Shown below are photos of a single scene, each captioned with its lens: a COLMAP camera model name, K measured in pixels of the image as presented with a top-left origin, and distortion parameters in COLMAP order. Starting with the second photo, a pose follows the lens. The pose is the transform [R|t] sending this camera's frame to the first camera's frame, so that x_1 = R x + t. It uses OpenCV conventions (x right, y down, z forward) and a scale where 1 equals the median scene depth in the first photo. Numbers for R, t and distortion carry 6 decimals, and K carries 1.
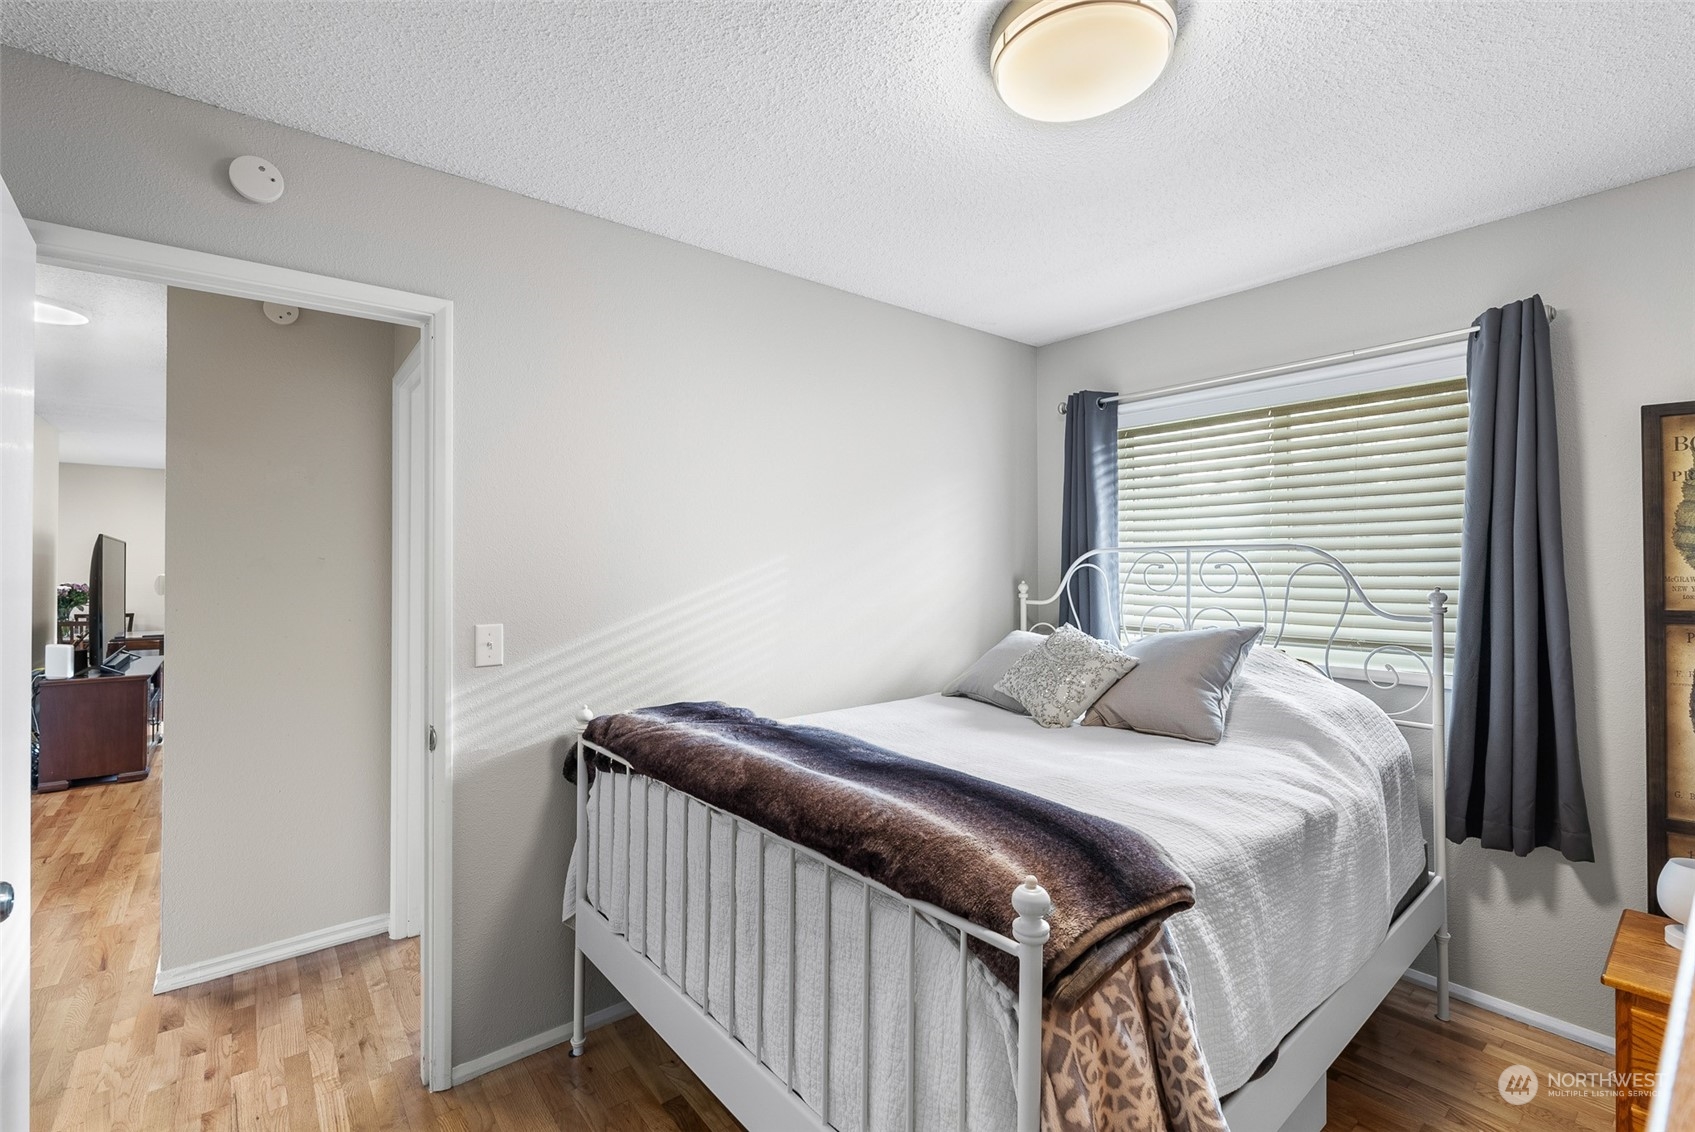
lens RADIAL K [[752.9, 0, 856.3], [0, 752.9, 553.7], [0, 0, 1]] dist [-0.010259, 0.001364]
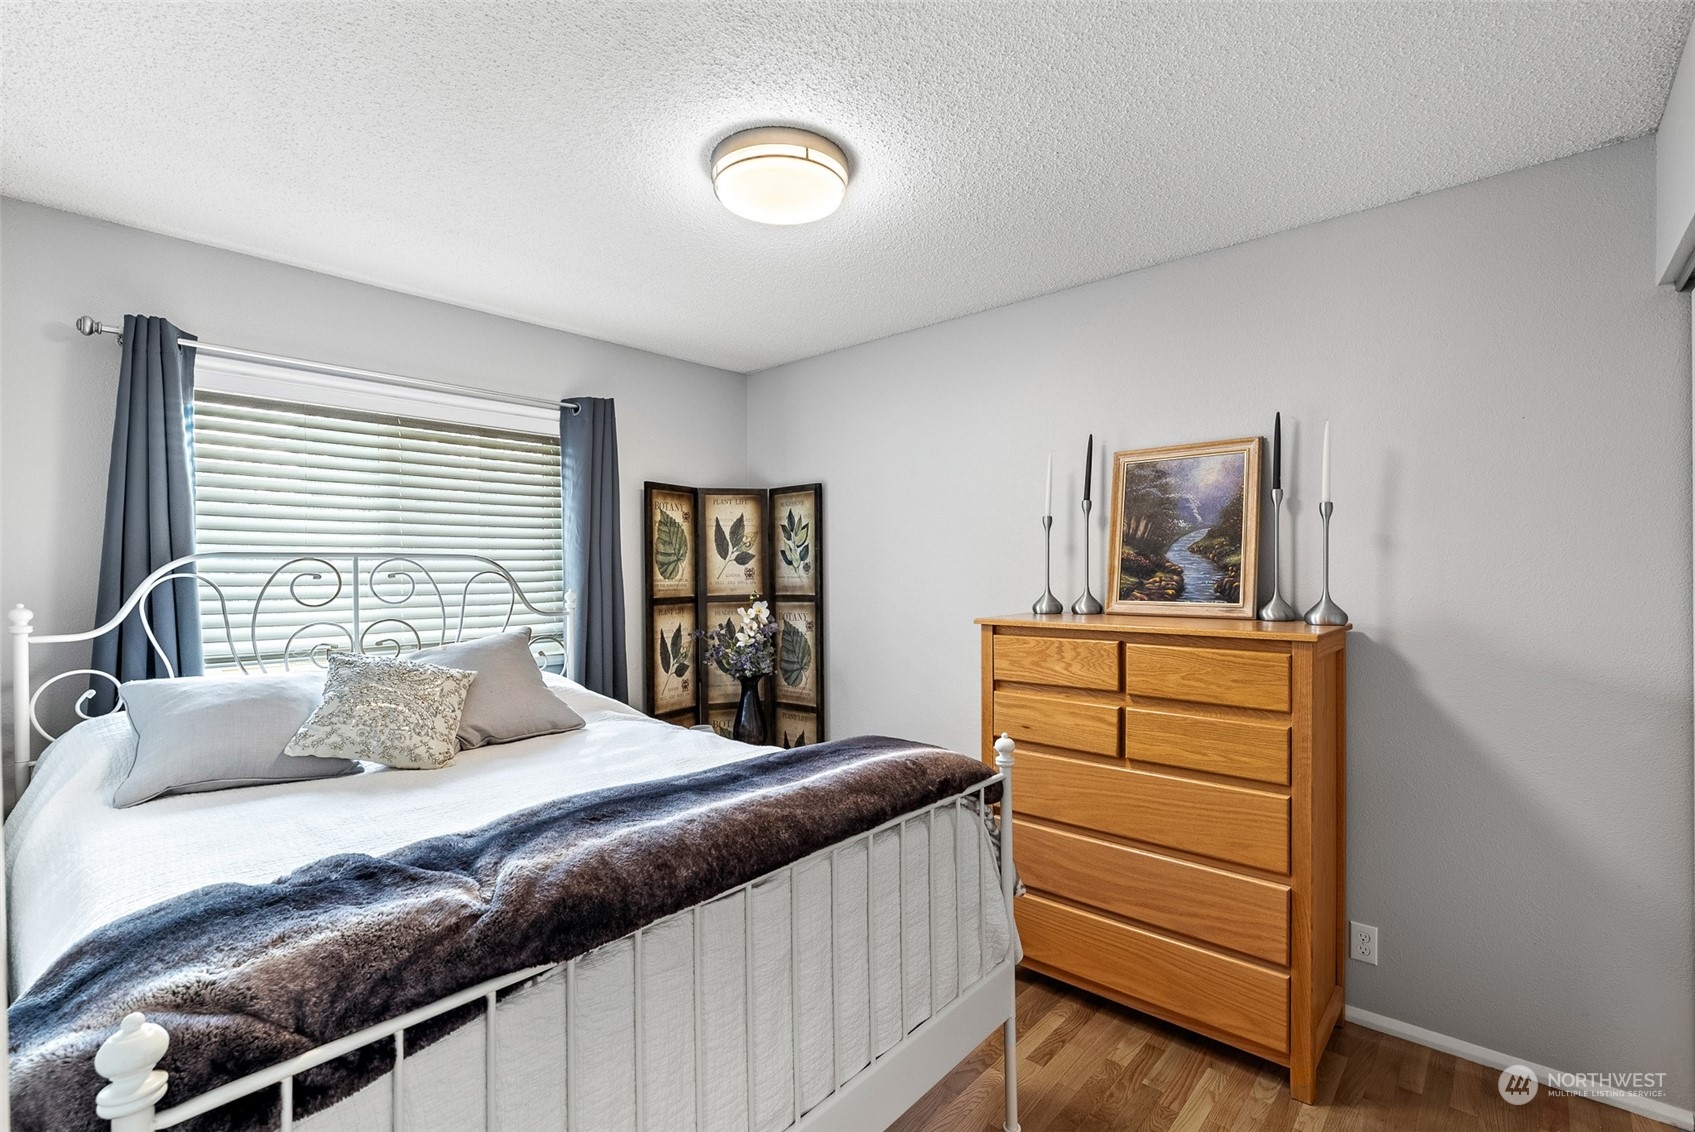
lens RADIAL K [[752.9, 0, 855.5], [0, 752.9, 576.5], [0, 0, 1]] dist [-0.010259, 0.001364]
pose [[-0.150520, -0.002886, 0.988603, -0.547619], [-0.005410, 0.999983, 0.002096, 0.012920], [-0.988592, -0.005033, -0.150533, 0.576061]]
